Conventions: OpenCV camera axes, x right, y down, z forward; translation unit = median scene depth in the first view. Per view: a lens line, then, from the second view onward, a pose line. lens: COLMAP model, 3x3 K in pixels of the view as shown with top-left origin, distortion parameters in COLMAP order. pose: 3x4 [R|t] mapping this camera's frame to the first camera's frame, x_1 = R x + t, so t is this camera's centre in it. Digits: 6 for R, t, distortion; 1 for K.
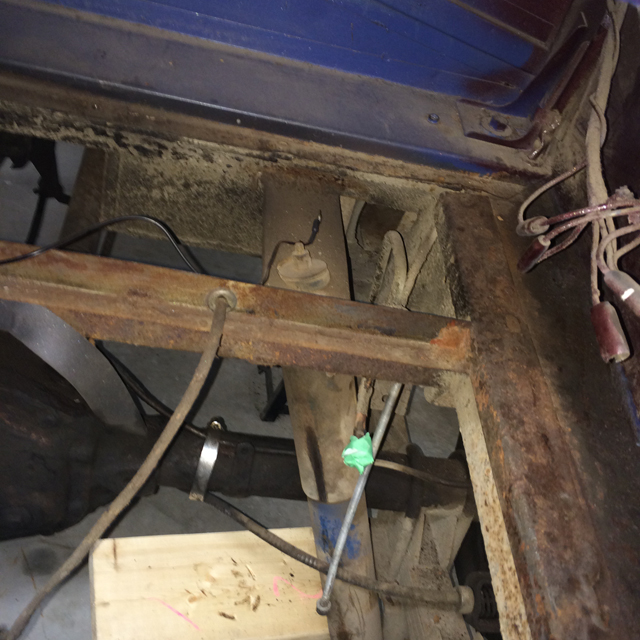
lens RADIAL K [[753.1, 0, 319.5], [0, 753.1, 317.0], [0, 0, 1]] dist [0.058053, 0.000000]
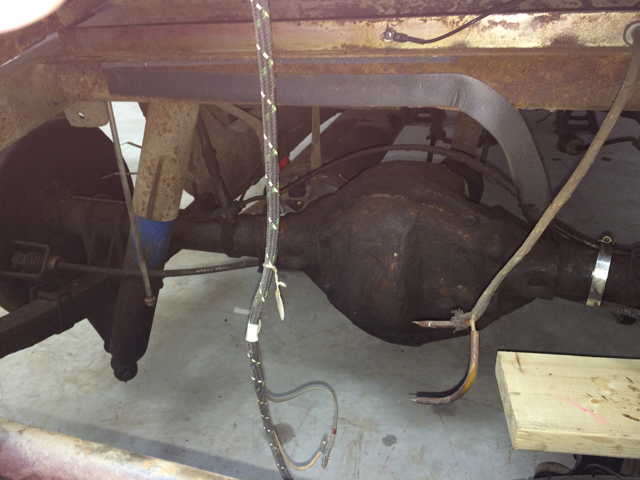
lens RADIAL K [[585.4, 0, 320.8], [0, 585.4, 242.0], [0, 0, 1]] dist [0.009461, 0.000000]
pose [[0.885950, -0.076707, -0.457393, -0.138328], [0.003787, 0.987391, -0.158255, 0.342782], [0.463765, 0.138474, 0.875070, 0.031388]]
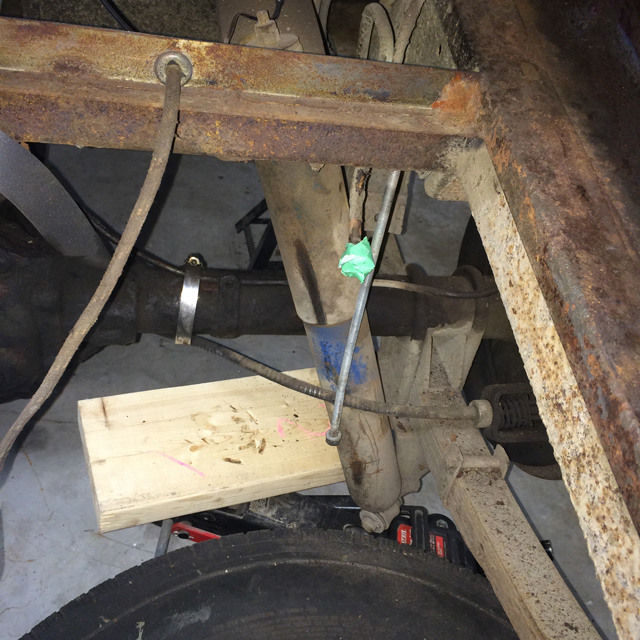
lens RADIAL K [[753.1, 0, 320.8], [0, 753.1, 323.7], [0, 0, 1]] dist [0.058053, 0.000000]
pose [[0.994261, -0.105605, 0.017087, -0.012799], [0.101394, 0.981193, 0.164256, 0.101826], [-0.034112, -0.161581, 0.986270, 0.119459]]
